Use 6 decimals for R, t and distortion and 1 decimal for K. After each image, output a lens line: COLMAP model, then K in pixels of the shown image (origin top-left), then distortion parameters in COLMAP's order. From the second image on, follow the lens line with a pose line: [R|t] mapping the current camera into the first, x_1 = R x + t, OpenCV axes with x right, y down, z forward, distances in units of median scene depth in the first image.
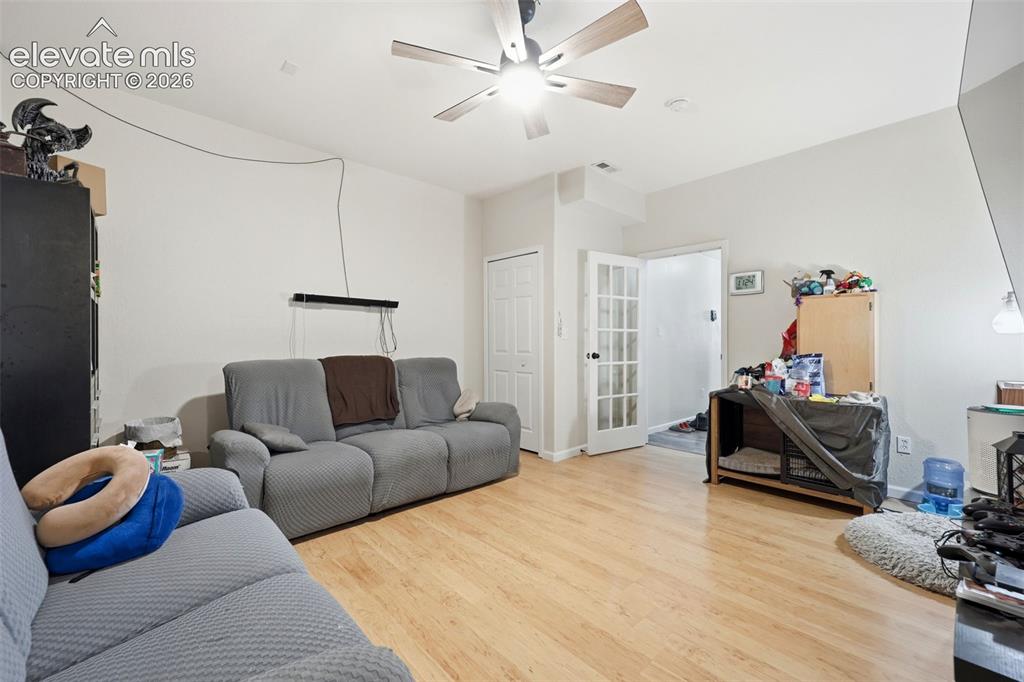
lens RADIAL K [[412.8, 0, 506.5], [0, 412.8, 341.2], [0, 0, 1]] dist [0.011366, -0.000355]
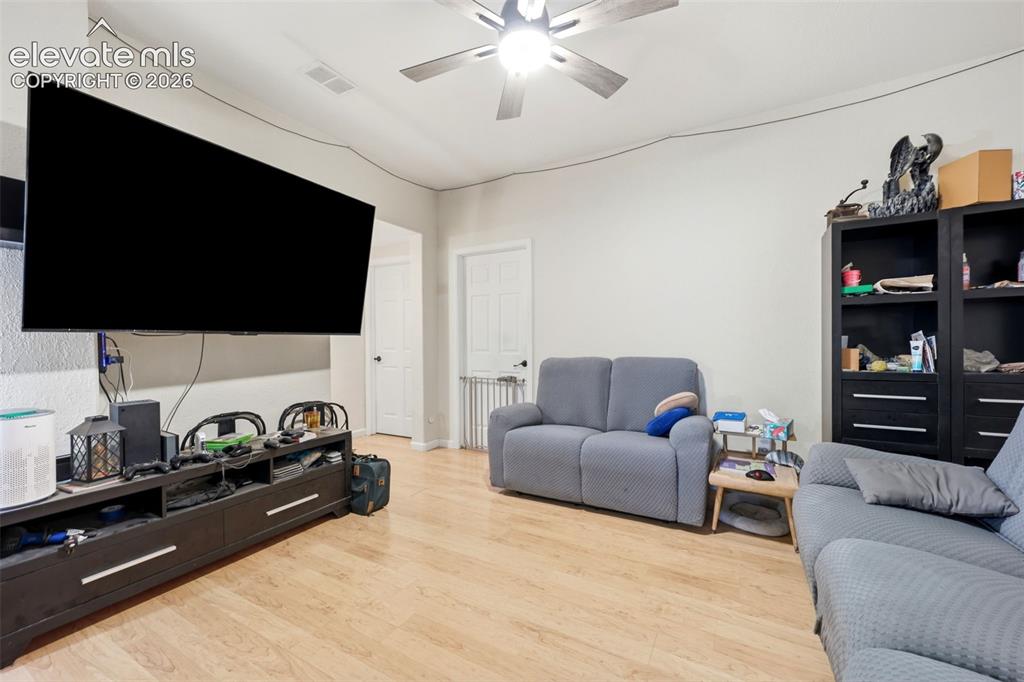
lens RADIAL K [[412.8, 0, 514.4], [0, 412.8, 342.9], [0, 0, 1]] dist [0.011366, -0.000355]
pose [[-0.947066, -0.000286, -0.321040, 0.342546], [-0.002589, 0.999974, 0.006747, 0.000233], [0.321030, 0.007221, -0.947042, 1.799293]]
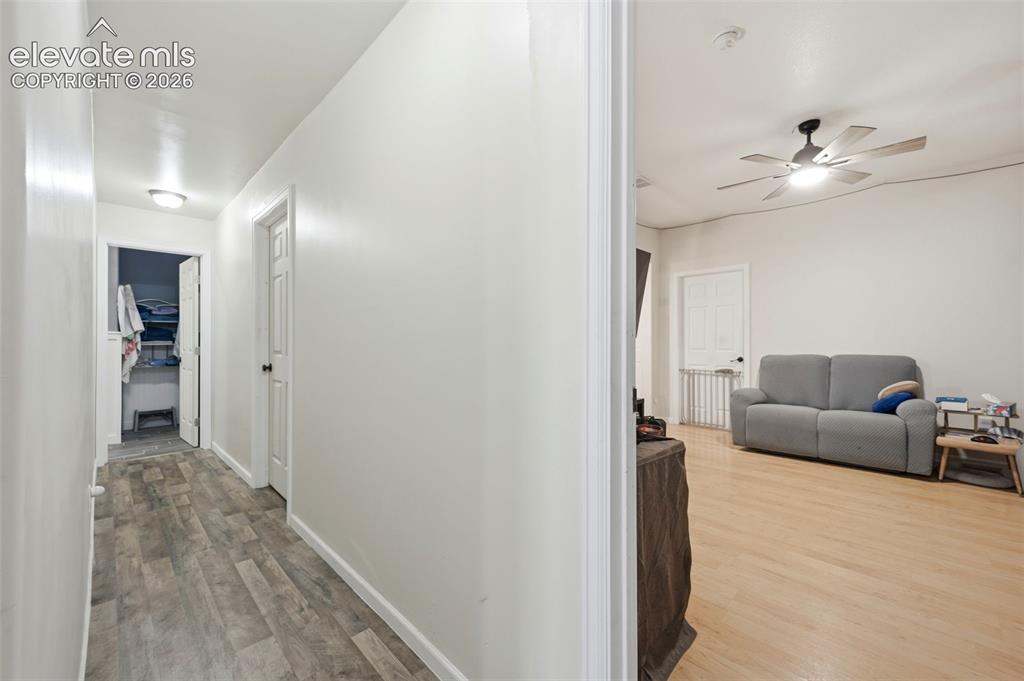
lens RADIAL K [[412.8, 0, 509.7], [0, 412.8, 338.6], [0, 0, 1]] dist [0.011366, -0.000355]
pose [[-0.999219, -0.000636, -0.039514, 1.187744], [-0.000516, 0.999995, -0.003056, -0.007738], [0.039515, -0.003033, -0.999214, 2.447354]]
